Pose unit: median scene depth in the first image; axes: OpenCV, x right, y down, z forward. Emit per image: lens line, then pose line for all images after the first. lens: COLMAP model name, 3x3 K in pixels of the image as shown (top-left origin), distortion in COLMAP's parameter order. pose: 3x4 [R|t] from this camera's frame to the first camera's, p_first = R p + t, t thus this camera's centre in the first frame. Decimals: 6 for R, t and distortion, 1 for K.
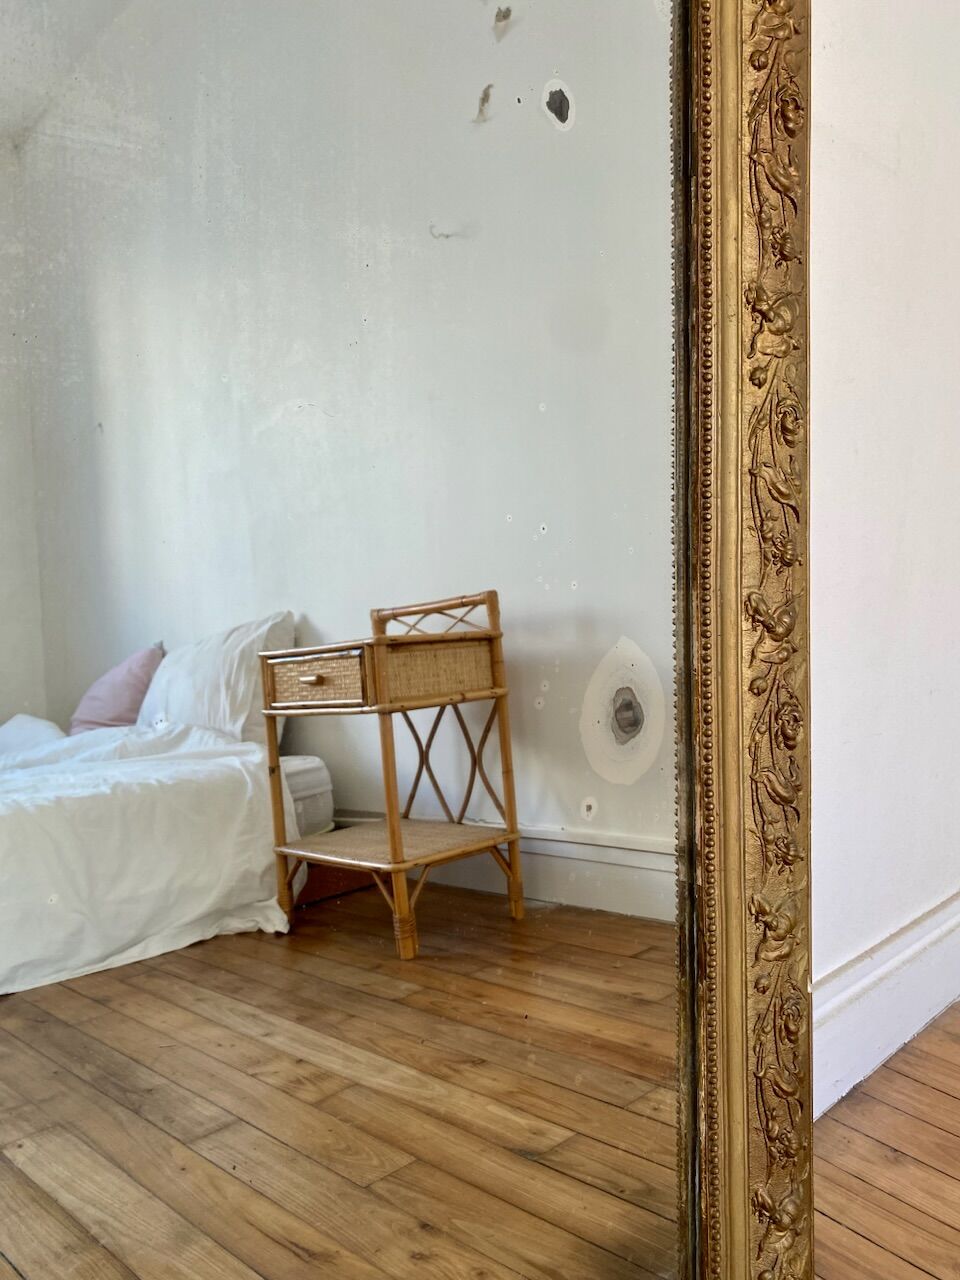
lens RADIAL K [[974.5, 0, 487.3], [0, 974.5, 624.0], [0, 0, 1]] dist [0.025137, -0.031228]
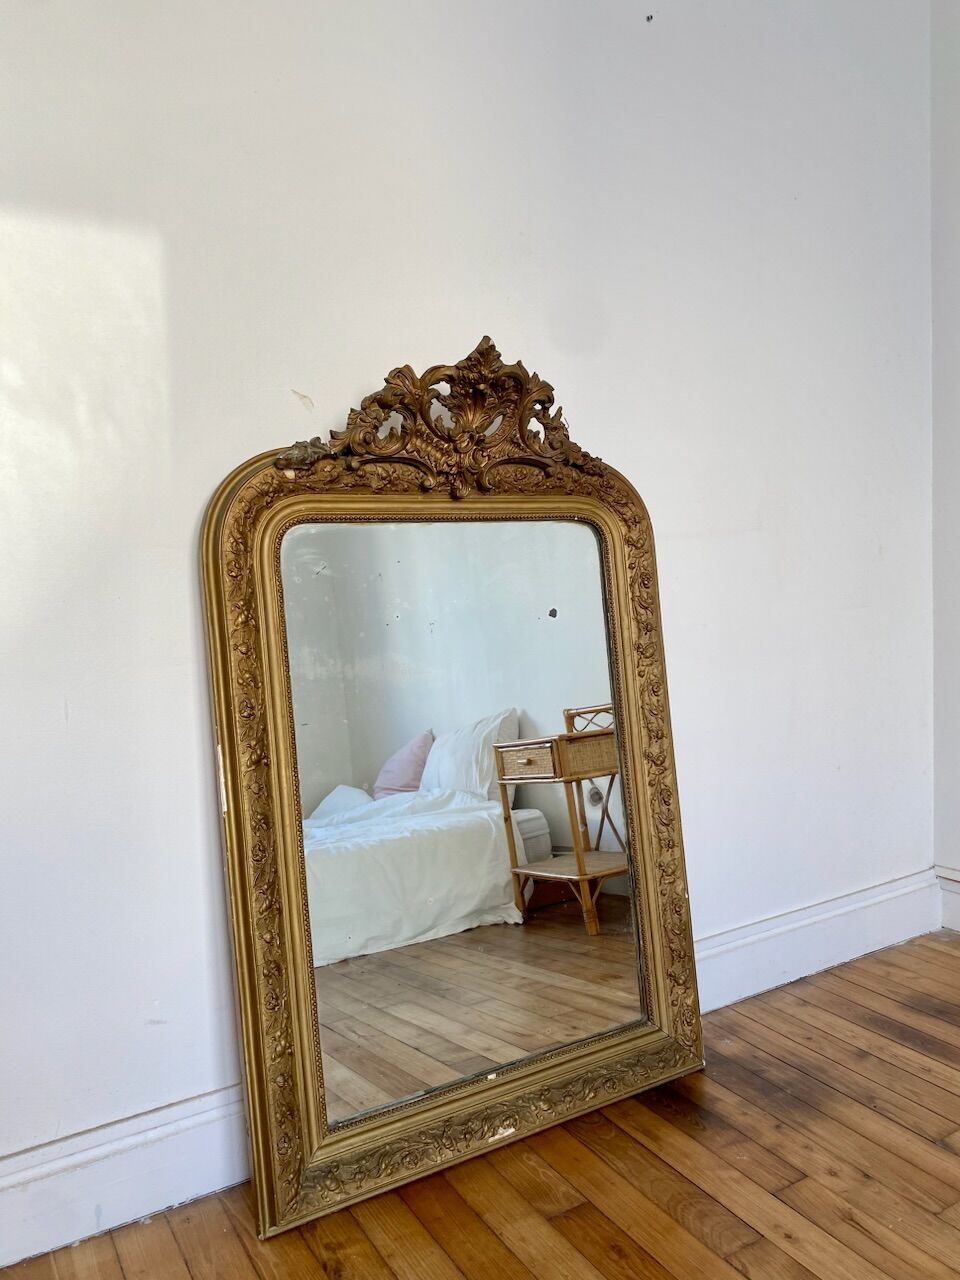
lens RADIAL K [[973.7, 0, 485.6], [0, 973.7, 625.7], [0, 0, 1]] dist [0.076781, -0.152367]
pose [[0.965916, -0.076547, -0.247277, 0.174762], [0.065004, 0.996394, -0.054525, -0.084945], [0.250560, 0.036592, 0.967409, -0.591358]]
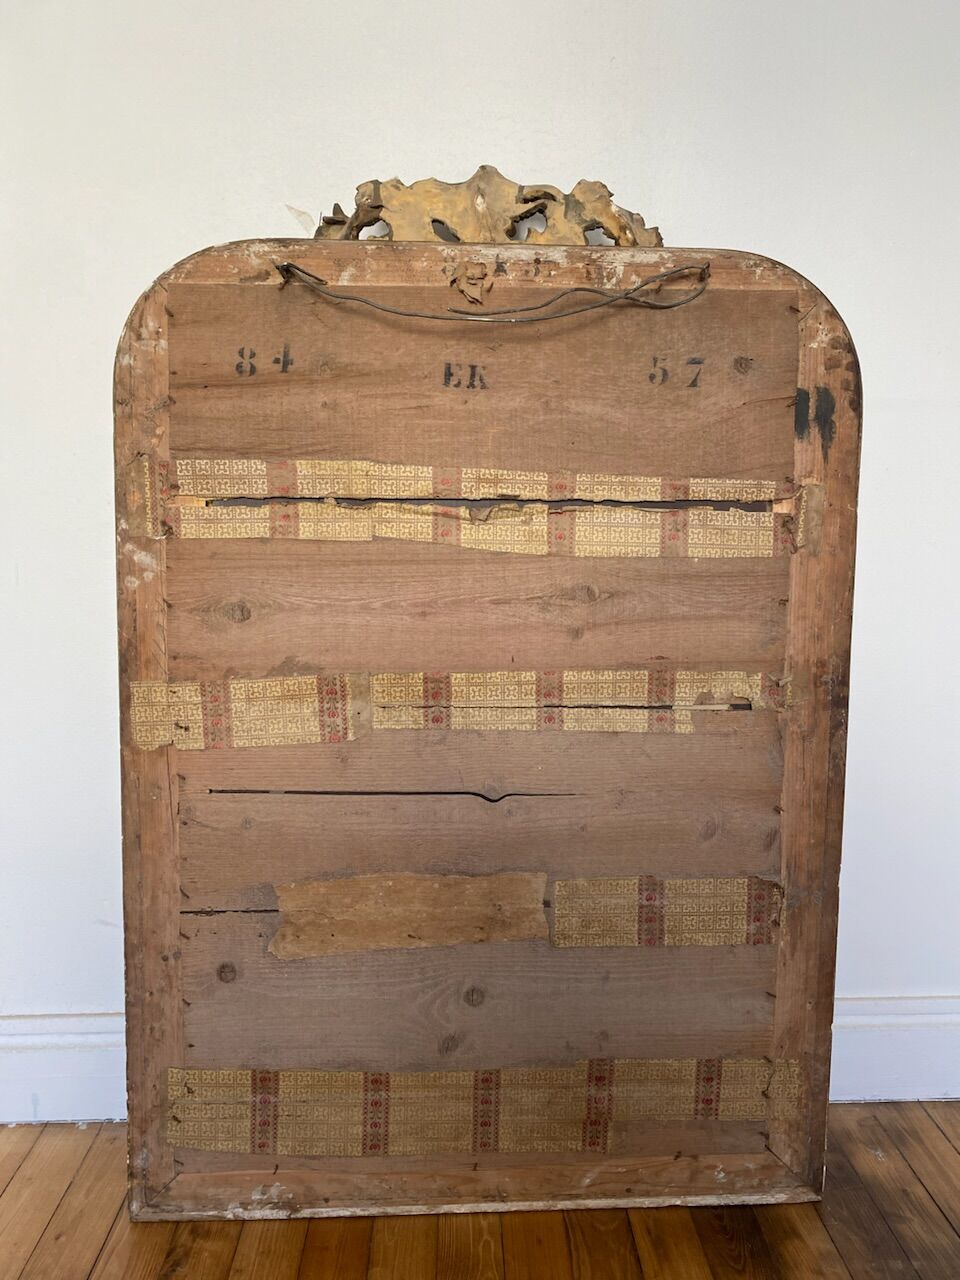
lens RADIAL K [[976.9, 0, 489.0], [0, 976.9, 623.2], [0, 0, 1]] dist [-0.003943, -0.008992]
pose [[0.730581, 0.033145, -0.682021, 0.373961], [-0.039276, 0.999207, 0.006487, -0.063232], [0.681696, 0.022048, 0.731303, -0.245185]]
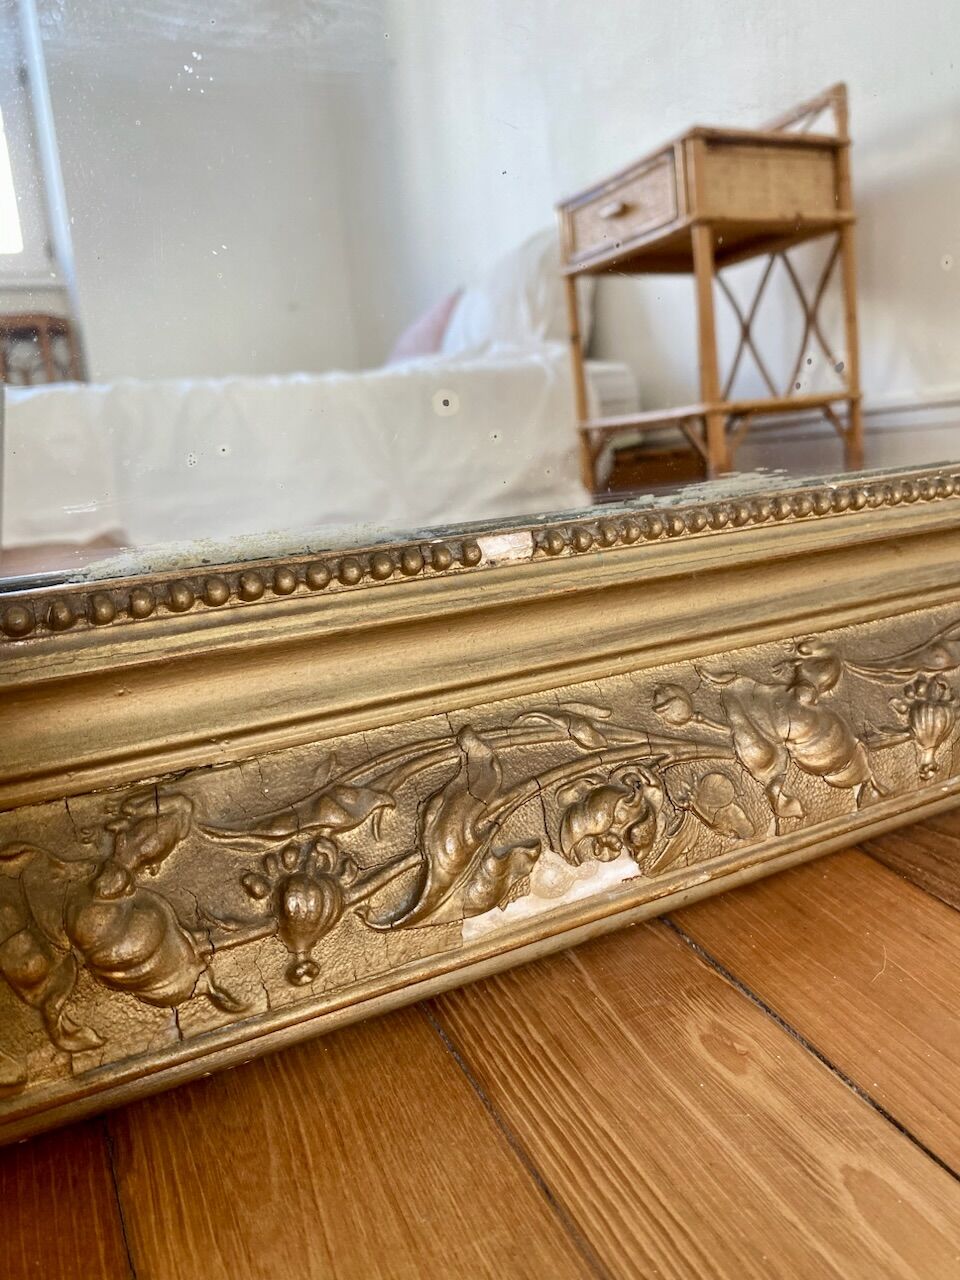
lens RADIAL K [[976.9, 0, 489.0], [0, 976.9, 623.2], [0, 0, 1]] dist [-0.003943, -0.008992]
pose [[0.952346, 0.036188, -0.302864, -0.012286], [0.032812, 0.975020, 0.219679, 0.222188], [0.303248, -0.219148, 0.927370, 0.086436]]
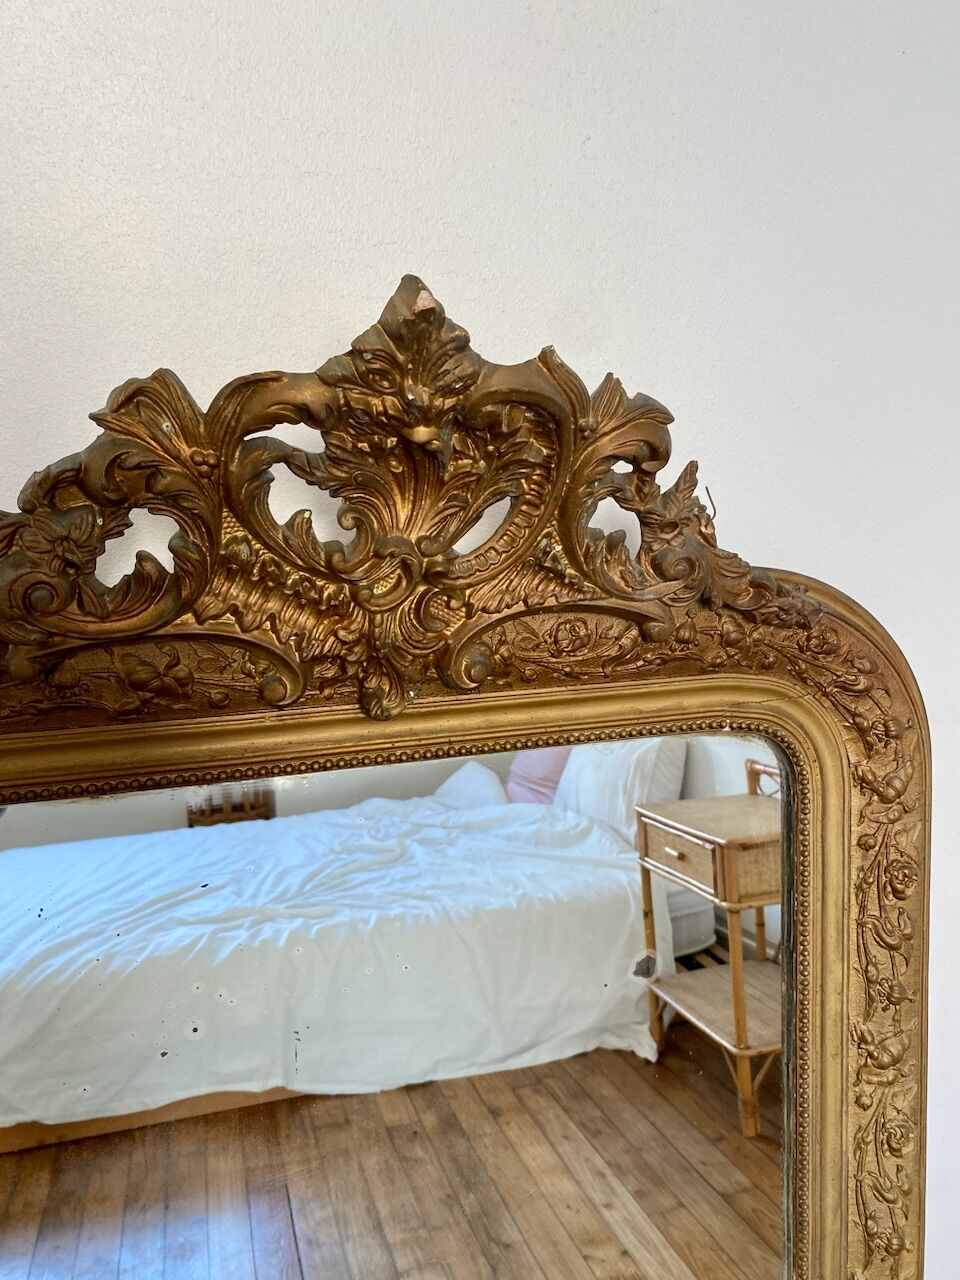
lens RADIAL K [[974.5, 0, 487.3], [0, 974.5, 624.0], [0, 0, 1]] dist [0.025137, -0.031228]
pose [[0.892238, 0.031630, -0.450457, 0.121702], [0.002033, 0.997252, 0.074053, -0.286561], [0.451561, -0.066989, 0.889722, -0.062299]]
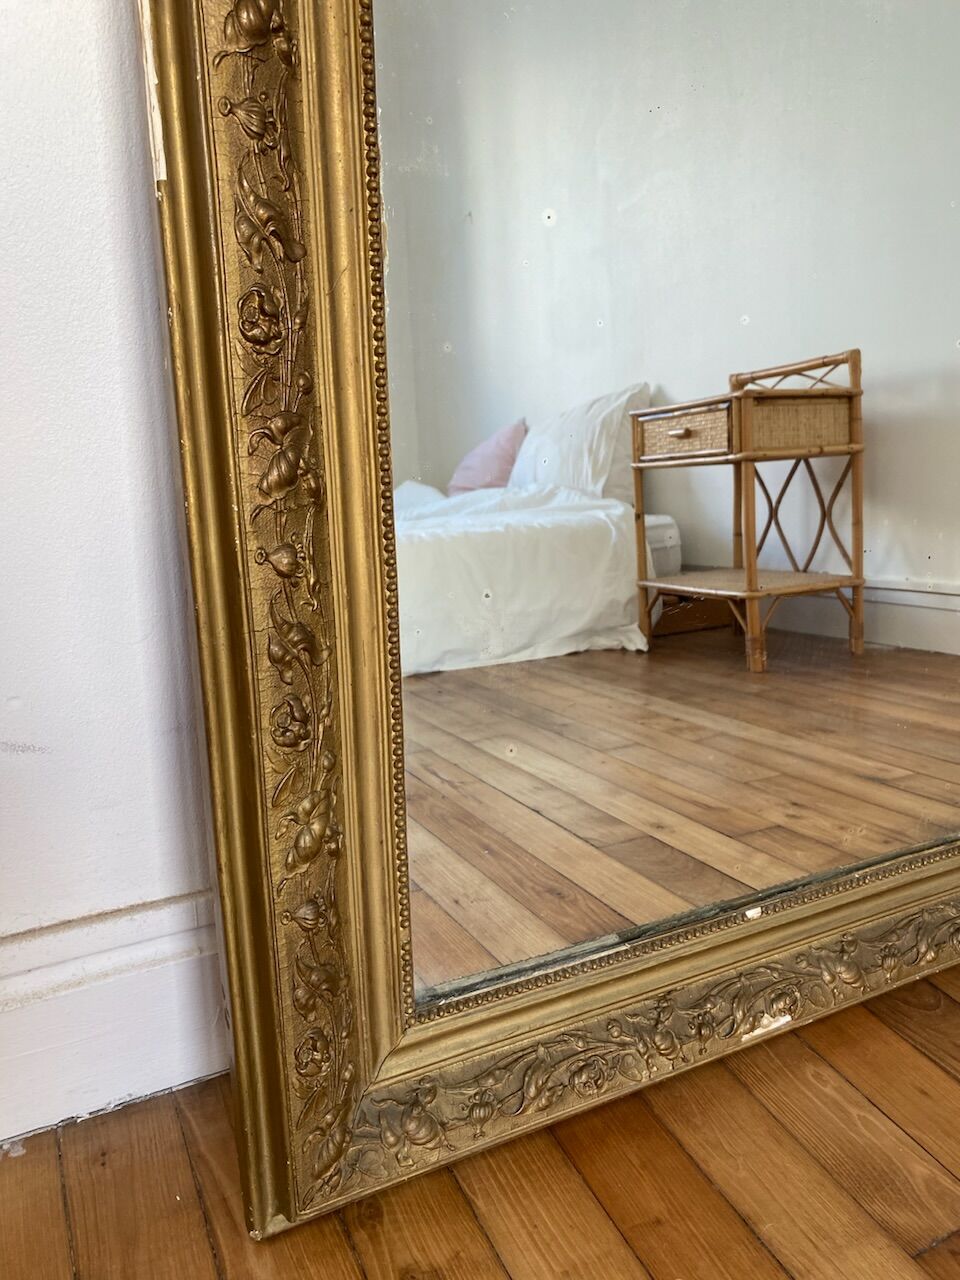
lens RADIAL K [[962.1, 0, 483.3], [0, 962.1, 622.5], [0, 0, 1]] dist [0.093505, -0.206641]
pose [[0.950035, 0.067111, -0.304843, -0.039637], [-0.006669, 0.980755, 0.195130, 0.055532], [0.312072, -0.183348, 0.932199, -0.162648]]
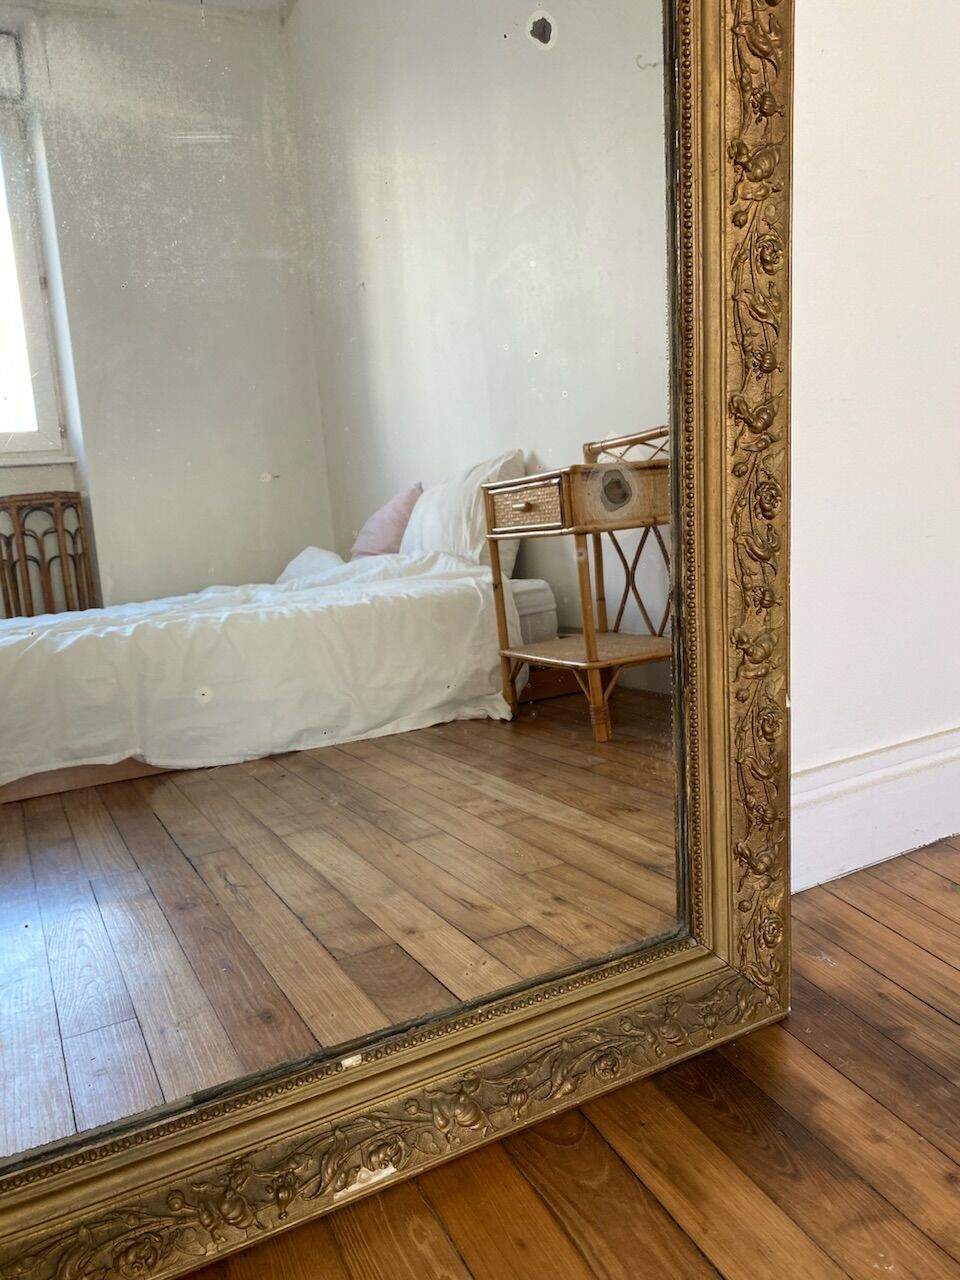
lens RADIAL K [[963.3, 0, 486.0], [0, 963.3, 617.0], [0, 0, 1]] dist [0.033898, -0.043610]
pose [[0.958940, 0.016854, -0.283108, 0.103086], [0.025652, 0.988987, 0.145763, 0.019783], [0.282447, -0.147040, 0.947947, -0.108458]]
